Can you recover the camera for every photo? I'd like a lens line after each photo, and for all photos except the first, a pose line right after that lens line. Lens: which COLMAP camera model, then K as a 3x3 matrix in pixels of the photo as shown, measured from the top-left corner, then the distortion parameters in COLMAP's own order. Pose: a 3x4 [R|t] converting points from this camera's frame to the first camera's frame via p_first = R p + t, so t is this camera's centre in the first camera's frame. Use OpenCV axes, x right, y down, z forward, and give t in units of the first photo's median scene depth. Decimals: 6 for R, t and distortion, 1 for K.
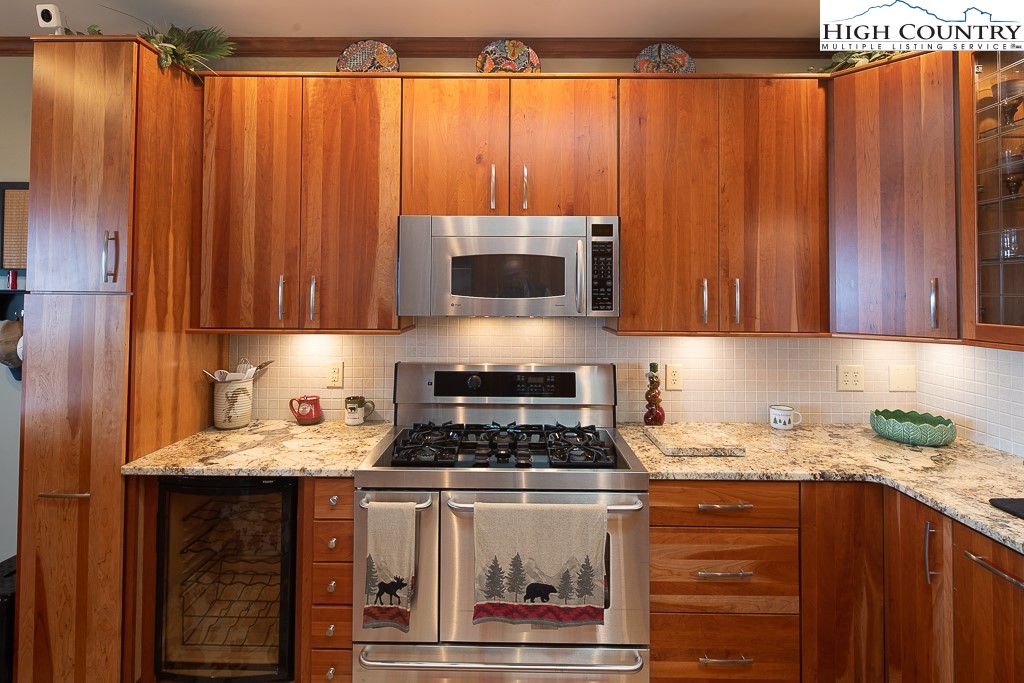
lens RADIAL K [[502.7, 0, 496.9], [0, 502.7, 278.3], [0, 0, 1]] dist [0.000229, -0.002572]
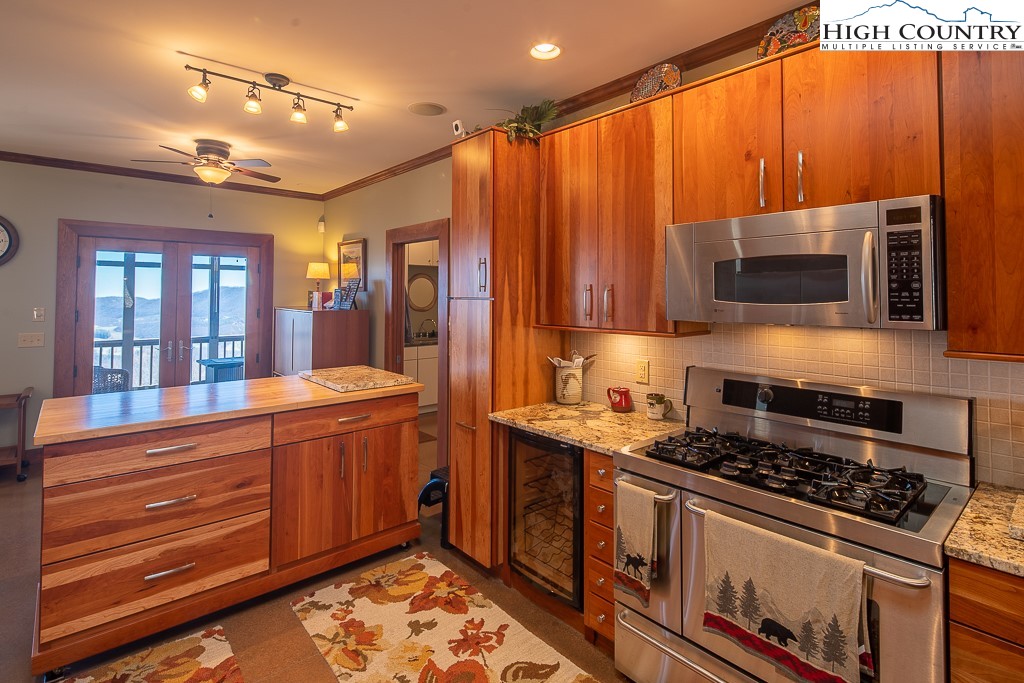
lens RADIAL K [[502.7, 0, 496.9], [0, 502.7, 278.3], [0, 0, 1]] dist [0.000229, -0.002572]
pose [[0.653500, -0.031294, -0.756280, 0.369630], [0.022179, 0.999508, -0.022193, 0.002165], [0.756602, -0.002270, 0.653872, 0.030770]]
